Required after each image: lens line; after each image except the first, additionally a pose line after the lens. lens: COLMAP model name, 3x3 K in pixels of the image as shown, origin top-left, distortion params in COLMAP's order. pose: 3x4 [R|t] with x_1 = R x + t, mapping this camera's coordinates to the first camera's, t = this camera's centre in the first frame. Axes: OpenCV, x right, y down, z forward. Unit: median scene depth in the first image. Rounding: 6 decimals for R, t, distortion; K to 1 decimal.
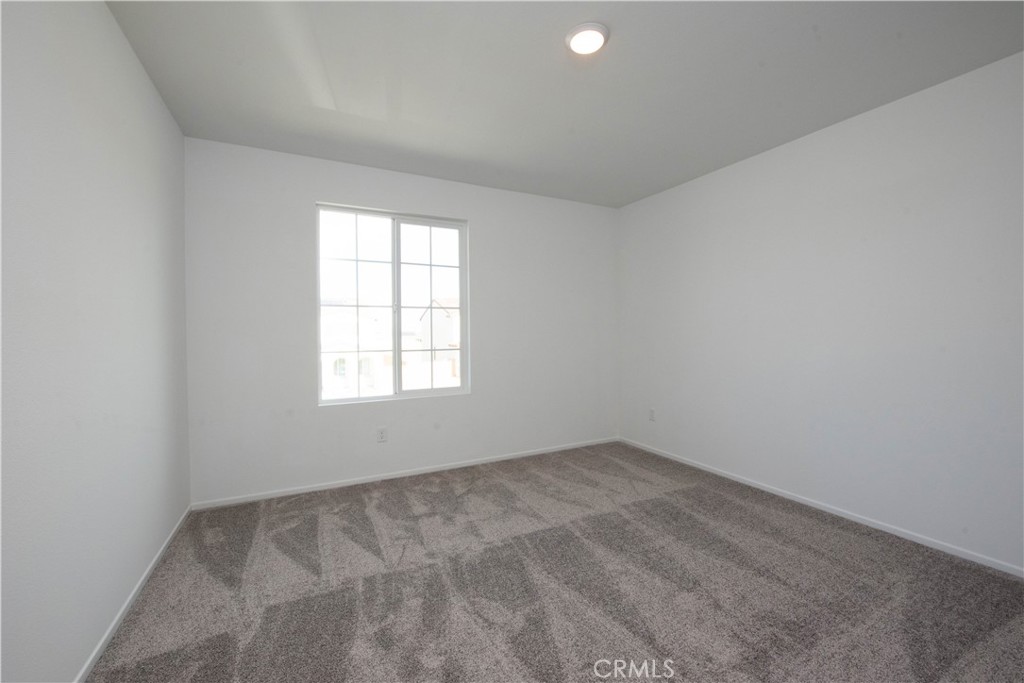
lens RADIAL K [[407.2, 0, 512.0], [0, 407.2, 341.5], [0, 0, 1]] dist [-0.001936, -0.000109]
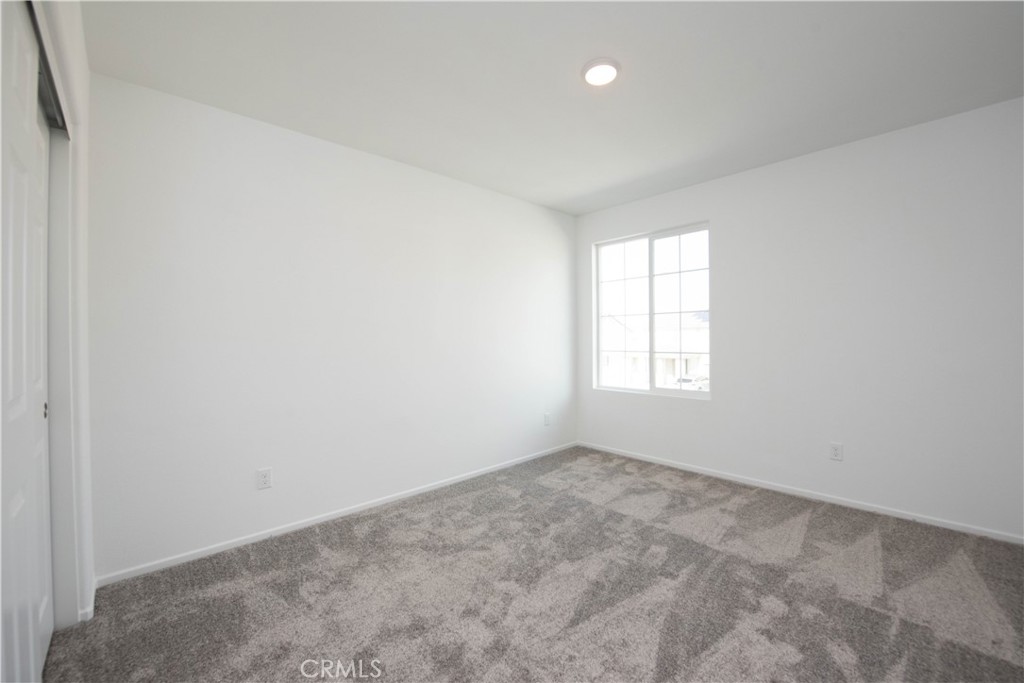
lens RADIAL K [[414.0, 0, 512.0], [0, 414.0, 341.5], [0, 0, 1]] dist [-0.000353, -0.000034]
pose [[0.291139, 0.019123, -0.956490, 0.713458], [0.001395, 0.999791, 0.020414, -0.032302], [0.956680, -0.007277, 0.291051, 0.281603]]
